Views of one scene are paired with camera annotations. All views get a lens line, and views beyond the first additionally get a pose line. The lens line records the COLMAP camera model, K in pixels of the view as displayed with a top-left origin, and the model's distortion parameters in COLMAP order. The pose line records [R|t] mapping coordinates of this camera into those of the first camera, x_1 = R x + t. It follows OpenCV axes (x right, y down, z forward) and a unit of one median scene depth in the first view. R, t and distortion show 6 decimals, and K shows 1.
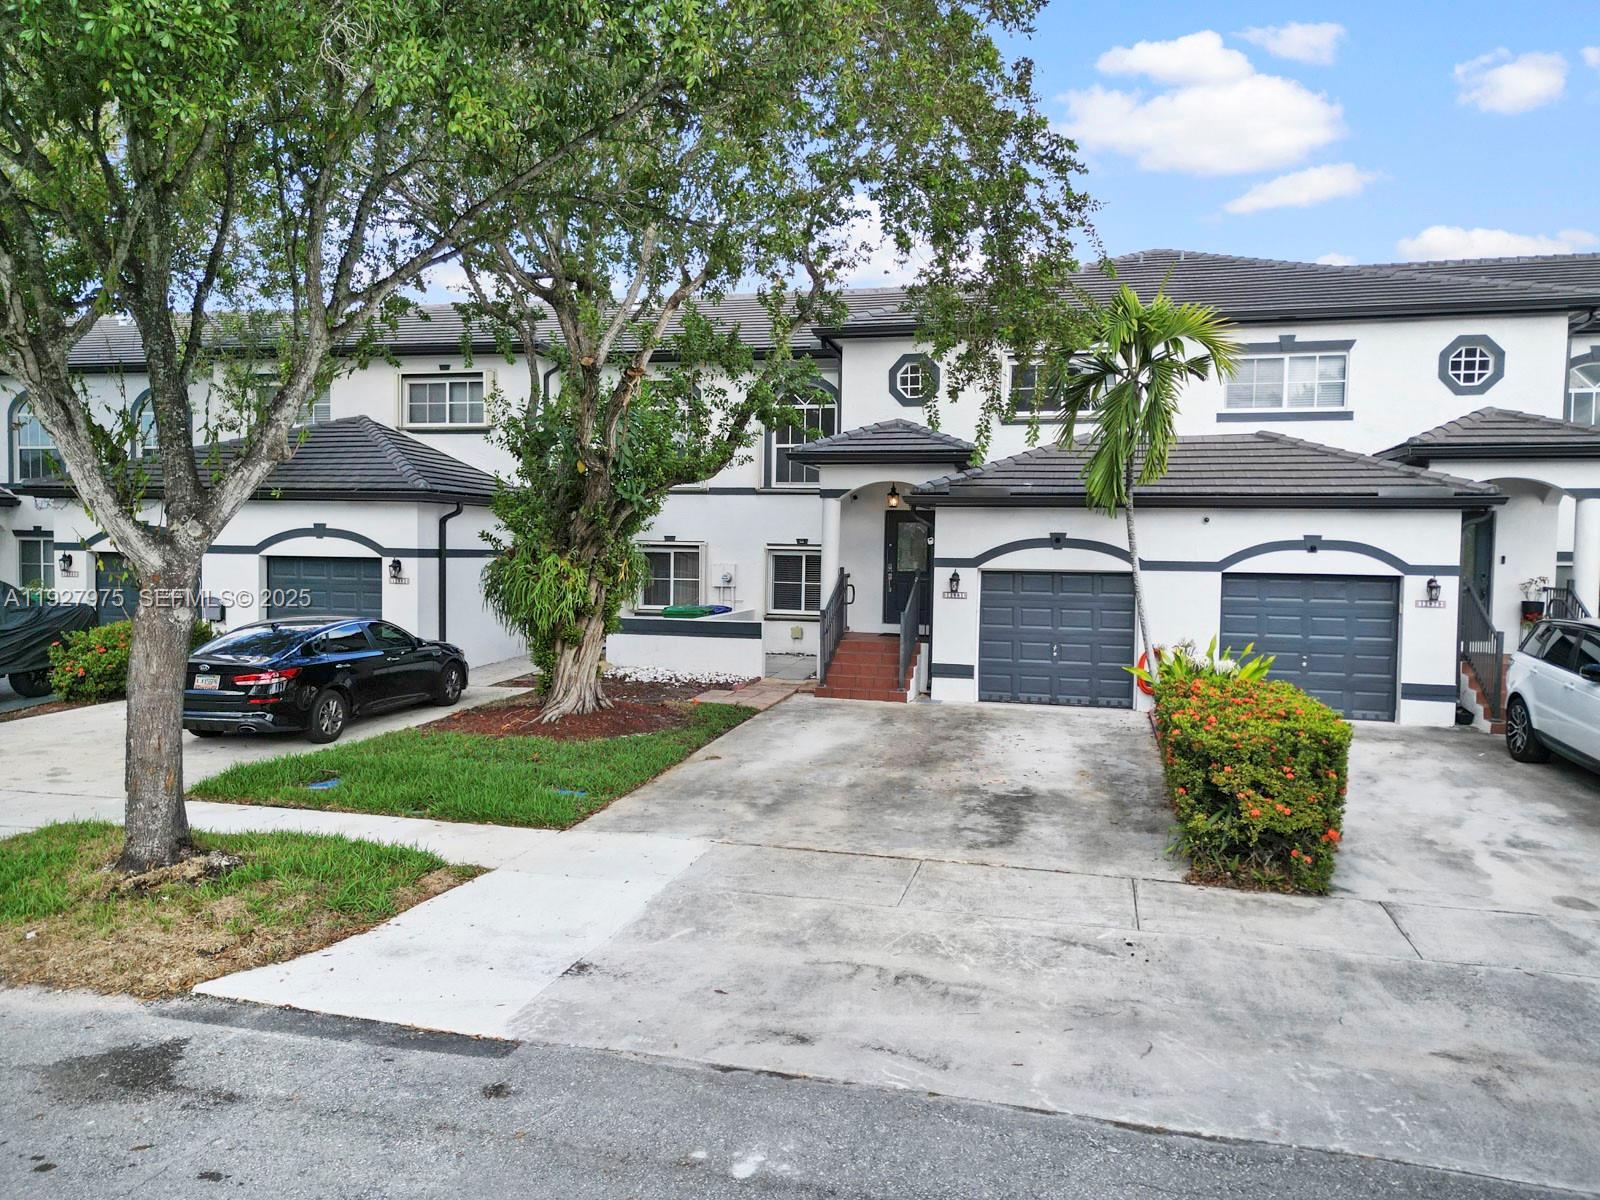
lens RADIAL K [[1114.9, 0, 800.0], [0, 1114.9, 600.0], [0, 0, 1]] dist [0.073481, -0.054584]
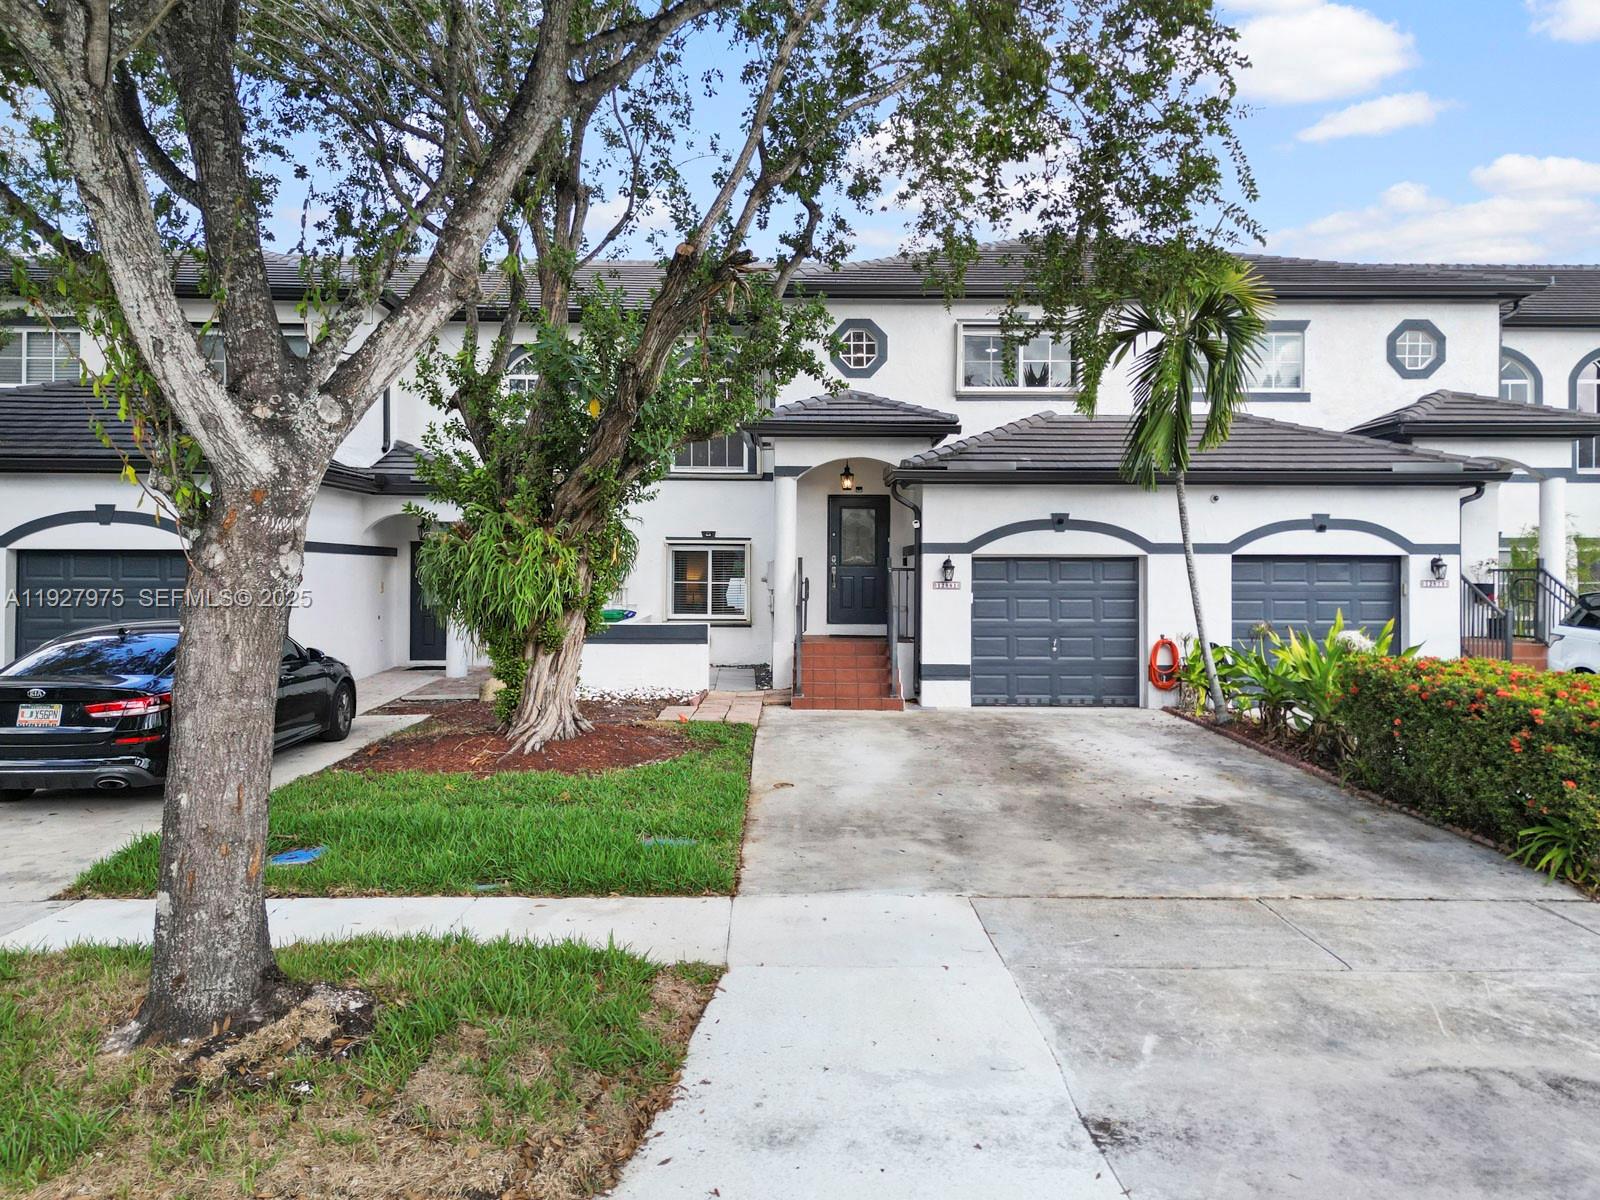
lens RADIAL K [[1130.4, 0, 801.9], [0, 1130.4, 569.7], [0, 0, 1]] dist [0.066419, -0.044993]
pose [[0.965579, -0.010809, 0.259884, -0.218391], [0.023400, 0.998695, -0.045405, 0.023073], [-0.259054, 0.049923, 0.964572, 0.188954]]
